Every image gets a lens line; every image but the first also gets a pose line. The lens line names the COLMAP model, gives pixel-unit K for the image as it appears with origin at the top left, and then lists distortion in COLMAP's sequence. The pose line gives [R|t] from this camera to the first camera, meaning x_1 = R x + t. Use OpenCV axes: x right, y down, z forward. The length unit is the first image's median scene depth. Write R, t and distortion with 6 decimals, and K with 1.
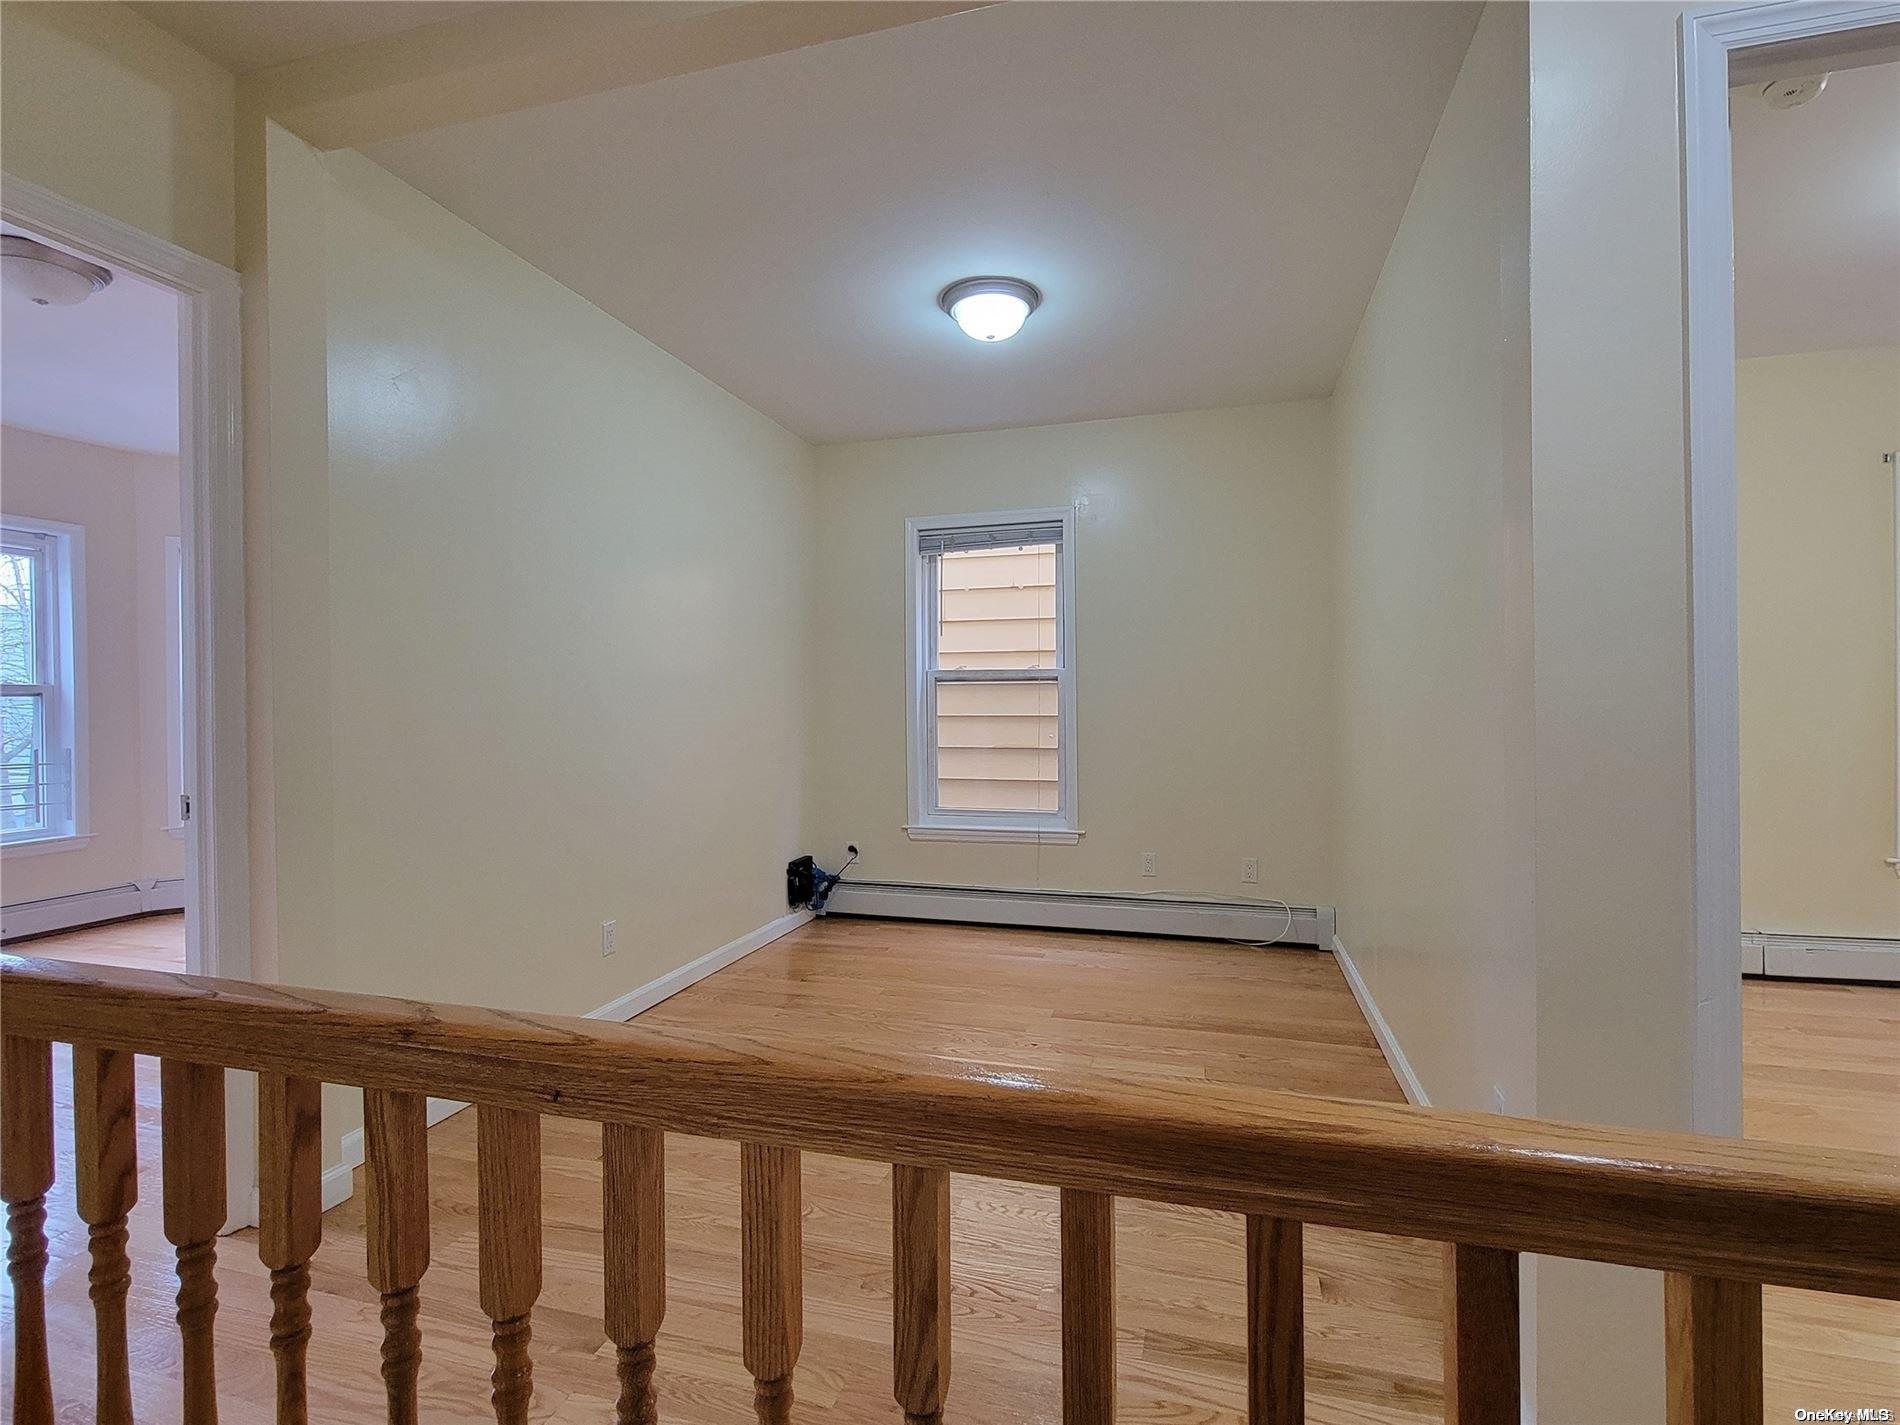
lens RADIAL K [[887.4, 0, 950.0], [0, 887.4, 712.5], [0, 0, 1]] dist [-0.001658, -0.000333]
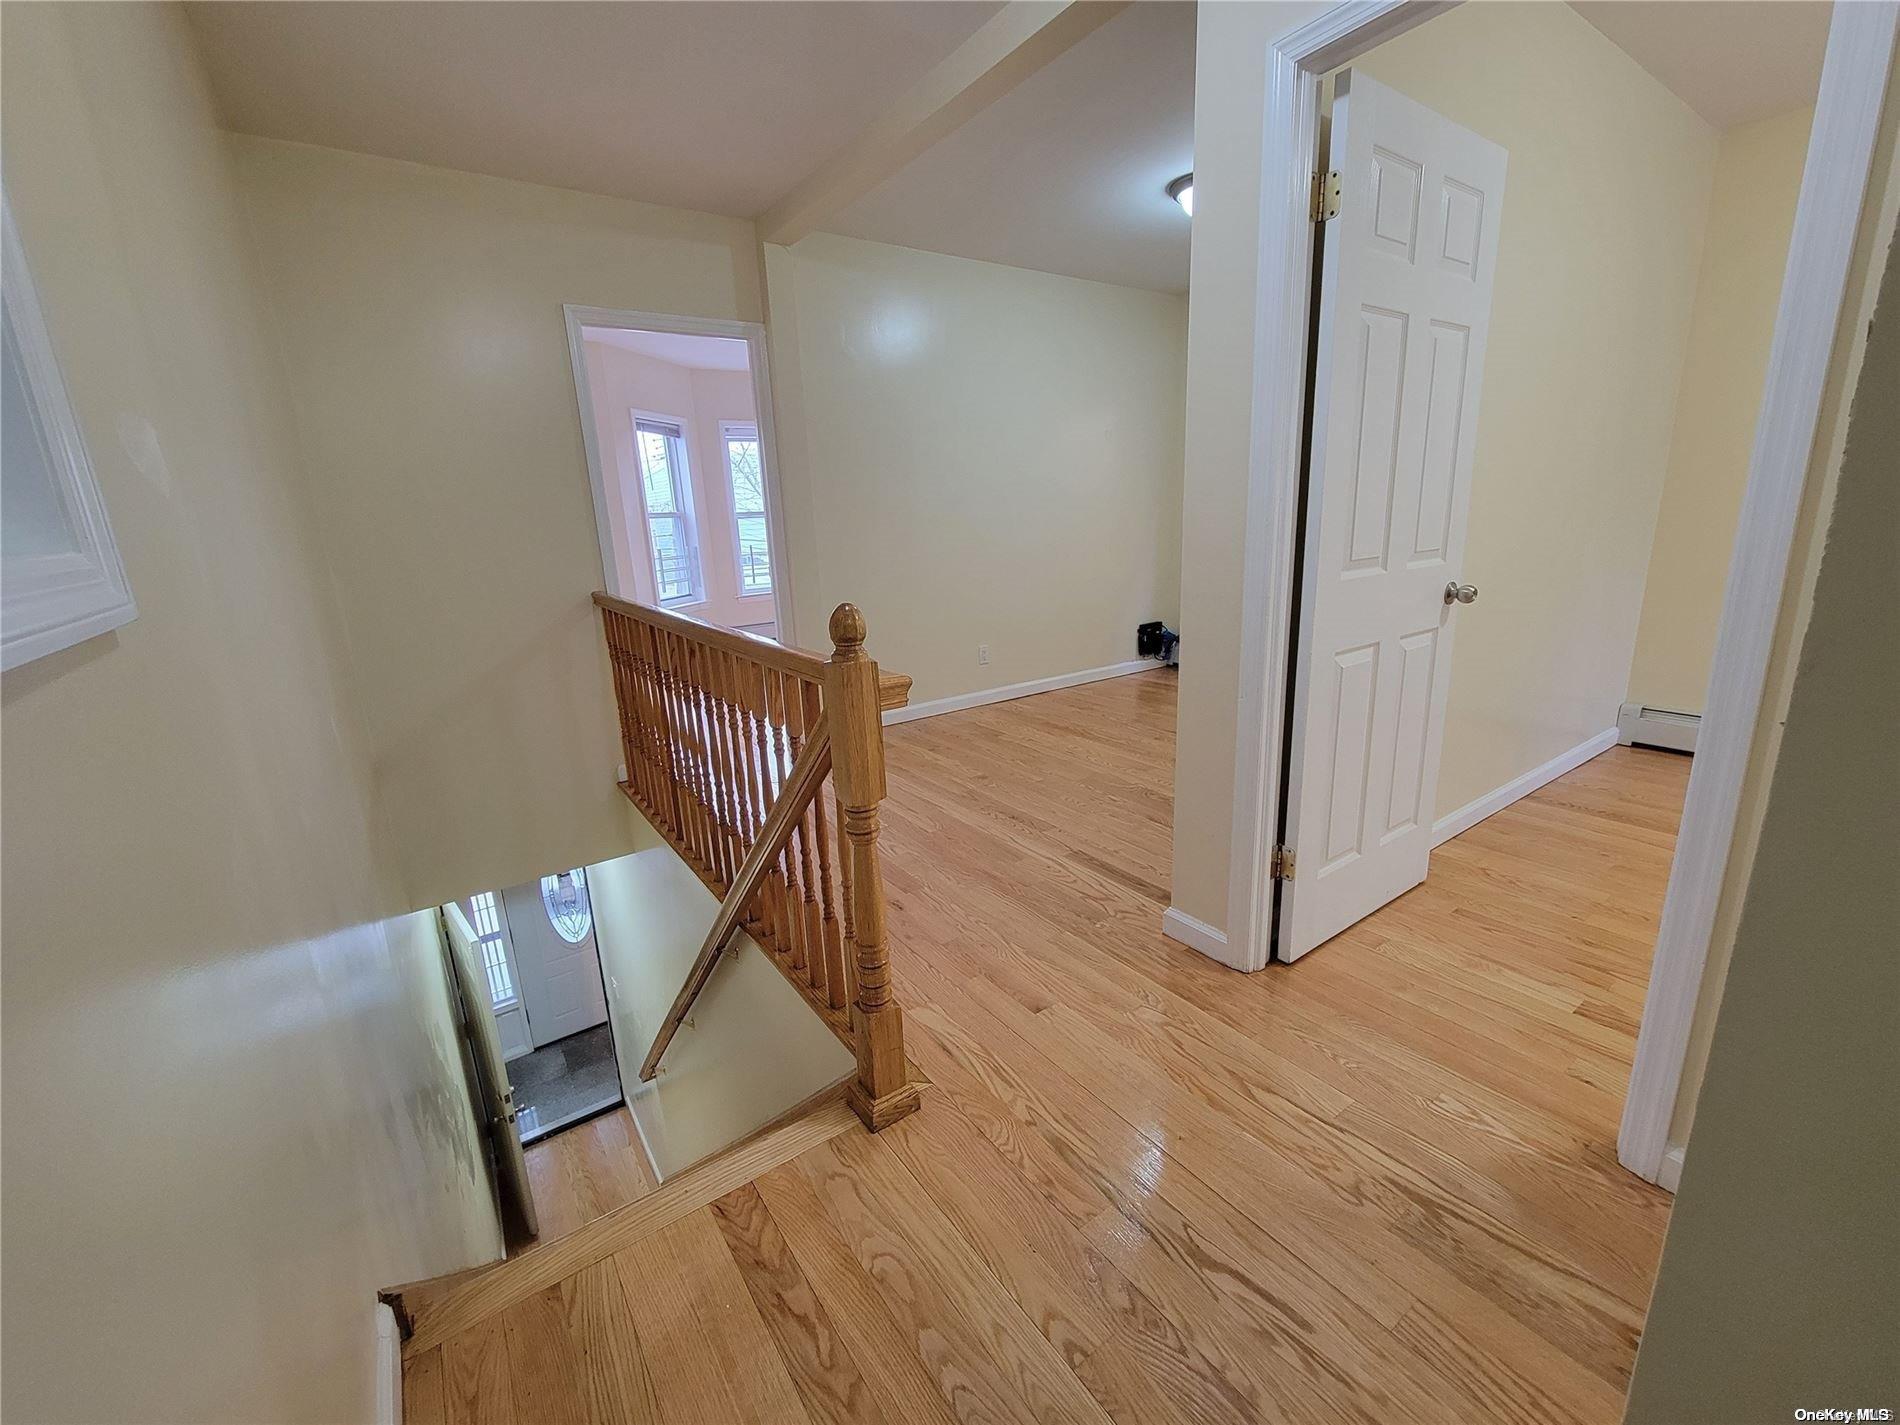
lens RADIAL K [[769.2, 0, 953.0], [0, 769.2, 707.4], [0, 0, 1]] dist [-0.009759, -0.000340]
pose [[0.779747, 0.119102, -0.614662, 0.357808], [0.043342, 0.969116, 0.242767, -0.014195], [0.624593, -0.215938, 0.750503, -0.136911]]
